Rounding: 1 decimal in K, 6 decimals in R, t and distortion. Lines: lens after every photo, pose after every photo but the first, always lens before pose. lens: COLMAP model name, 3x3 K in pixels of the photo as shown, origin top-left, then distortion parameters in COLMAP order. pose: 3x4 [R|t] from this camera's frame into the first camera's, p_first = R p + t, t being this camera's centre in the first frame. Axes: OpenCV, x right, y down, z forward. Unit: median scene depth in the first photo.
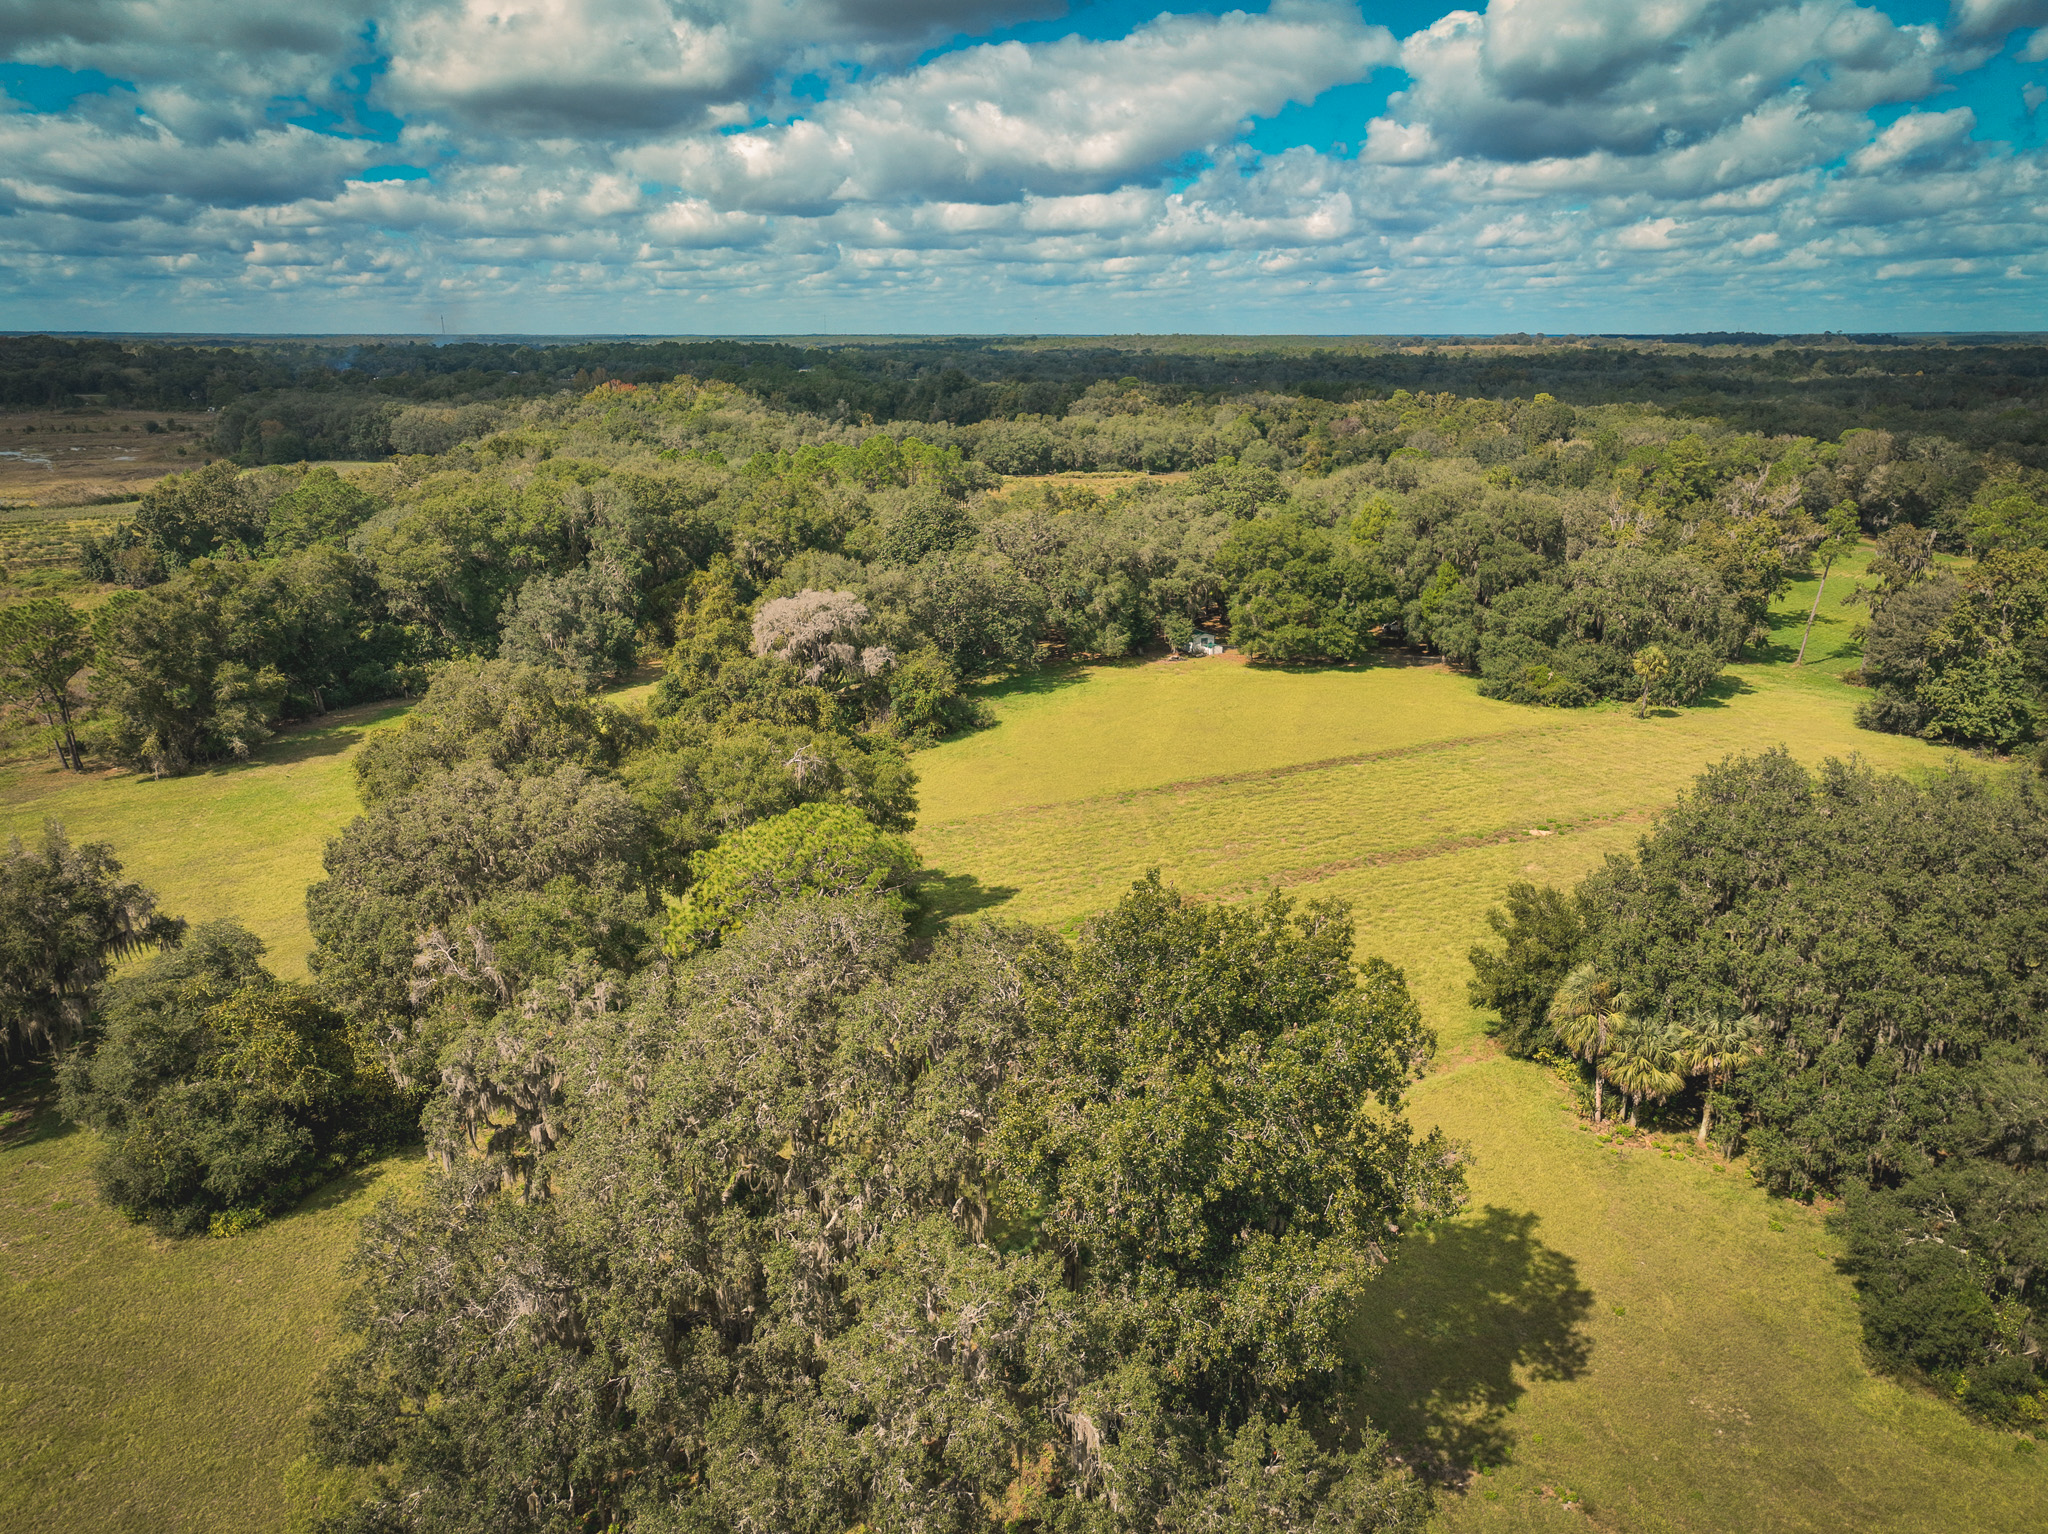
lens RADIAL K [[1435.8, 0, 1029.4], [0, 1435.8, 760.2], [0, 0, 1]] dist [-0.000153, 0.007243]
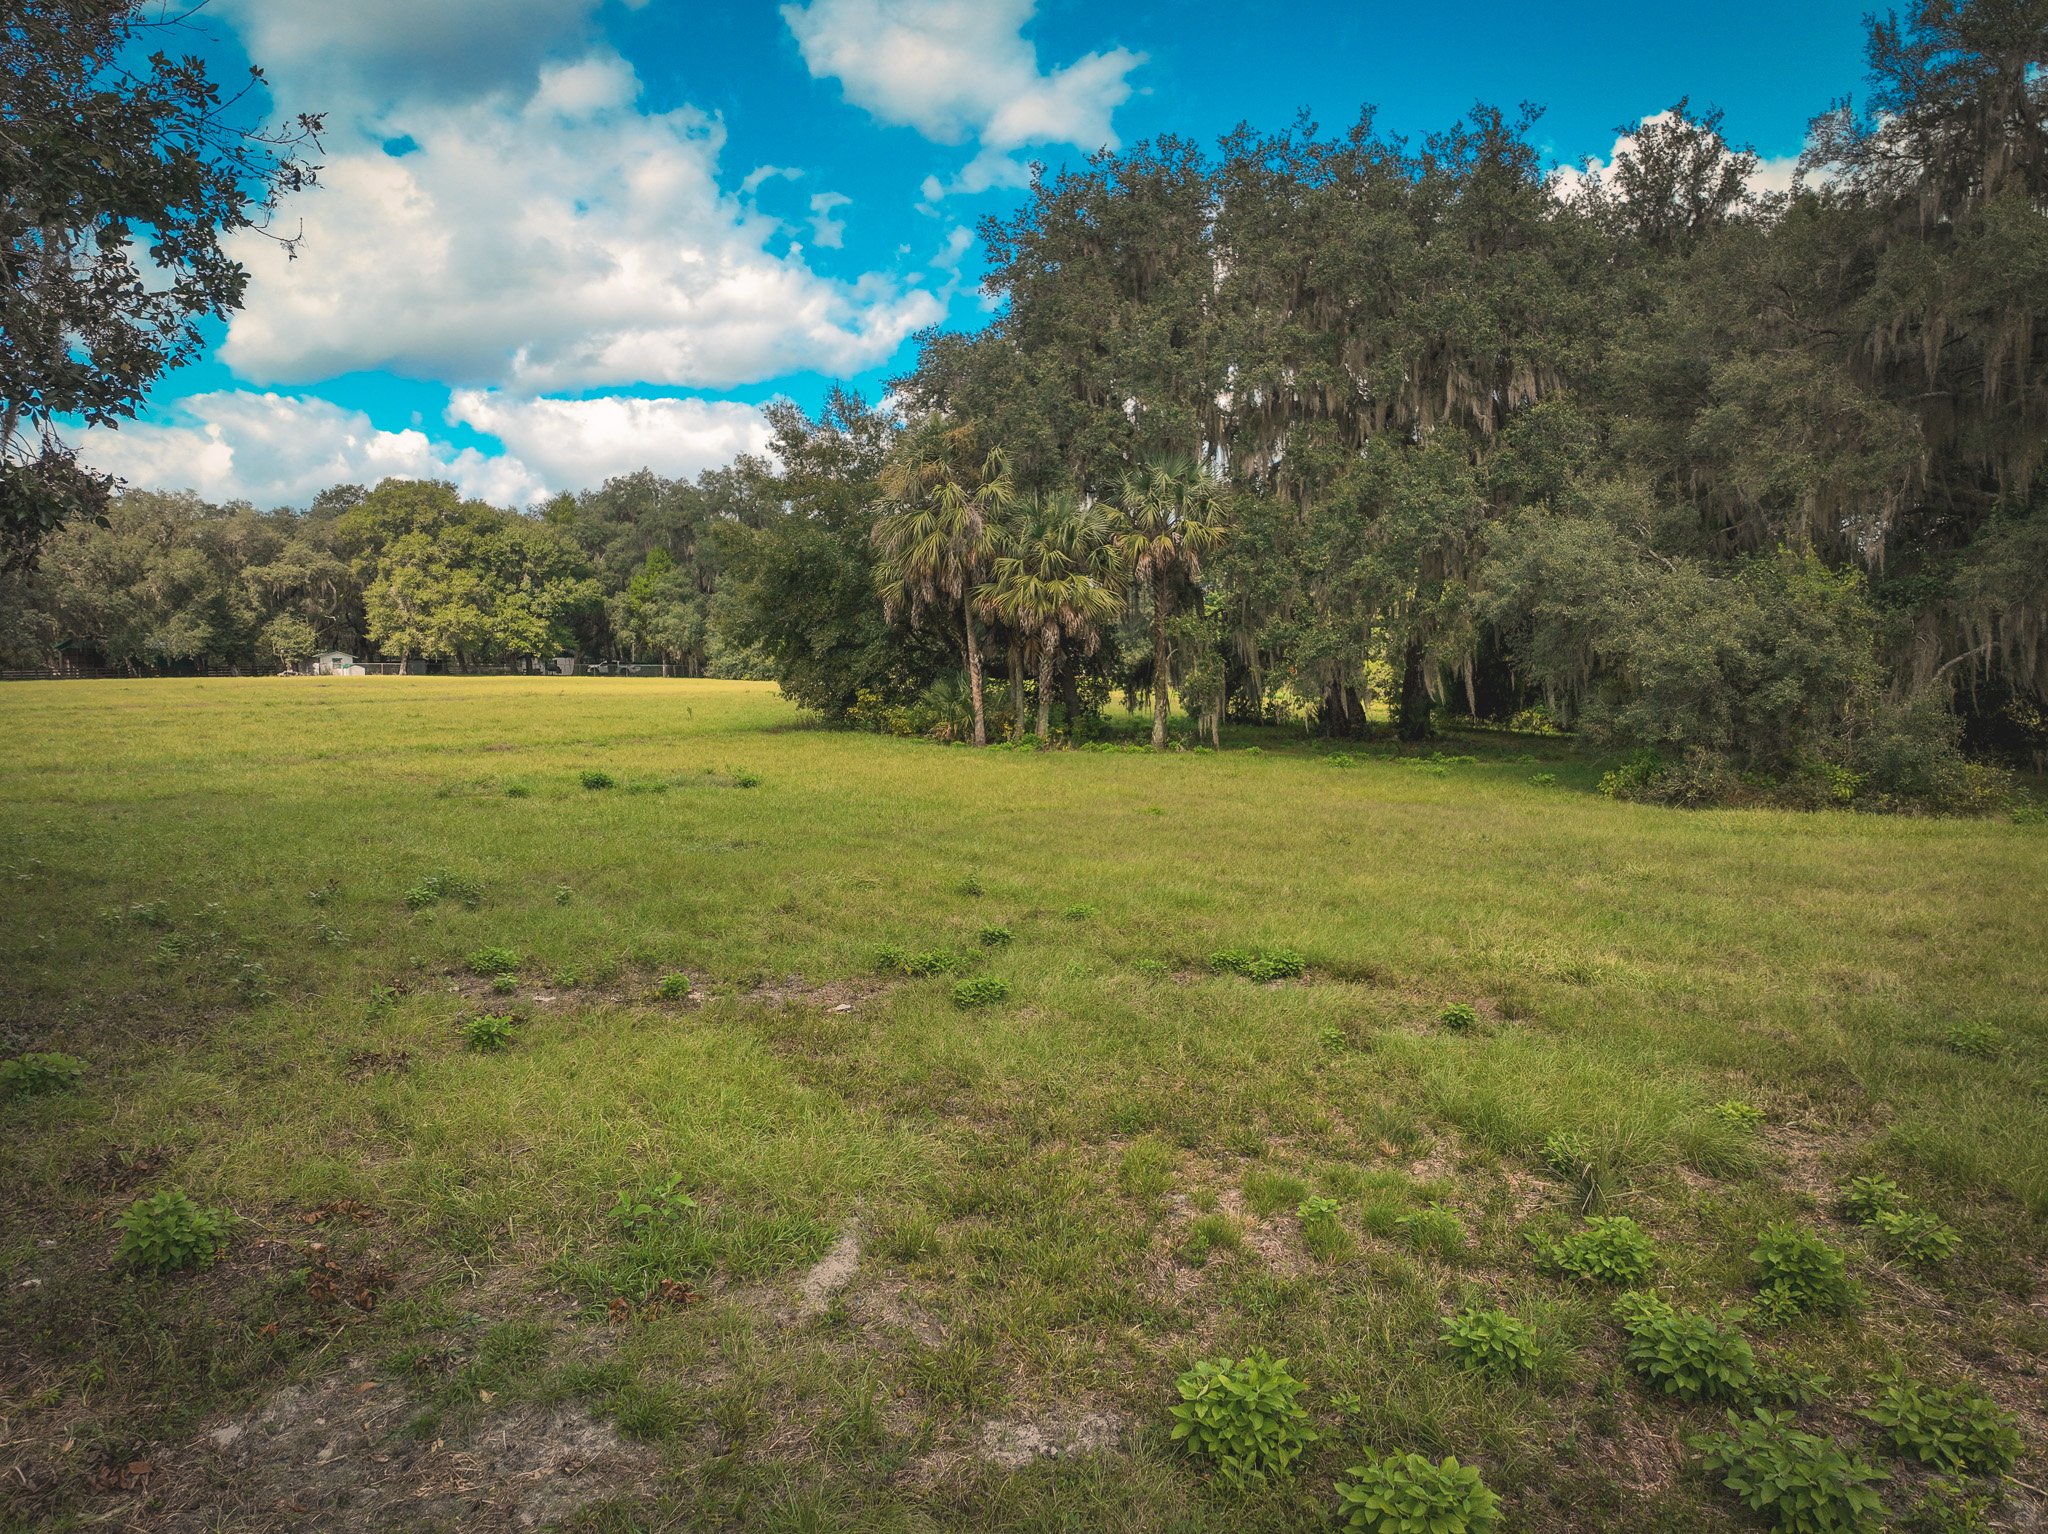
lens RADIAL K [[1435.8, 0, 1029.6], [0, 1435.8, 773.5], [0, 0, 1]] dist [-0.000153, 0.007243]
pose [[0.865703, -0.030580, 0.499622, 0.064997], [0.139052, 0.973538, -0.181351, 0.162685], [-0.480856, 0.226469, 0.847048, 0.243955]]
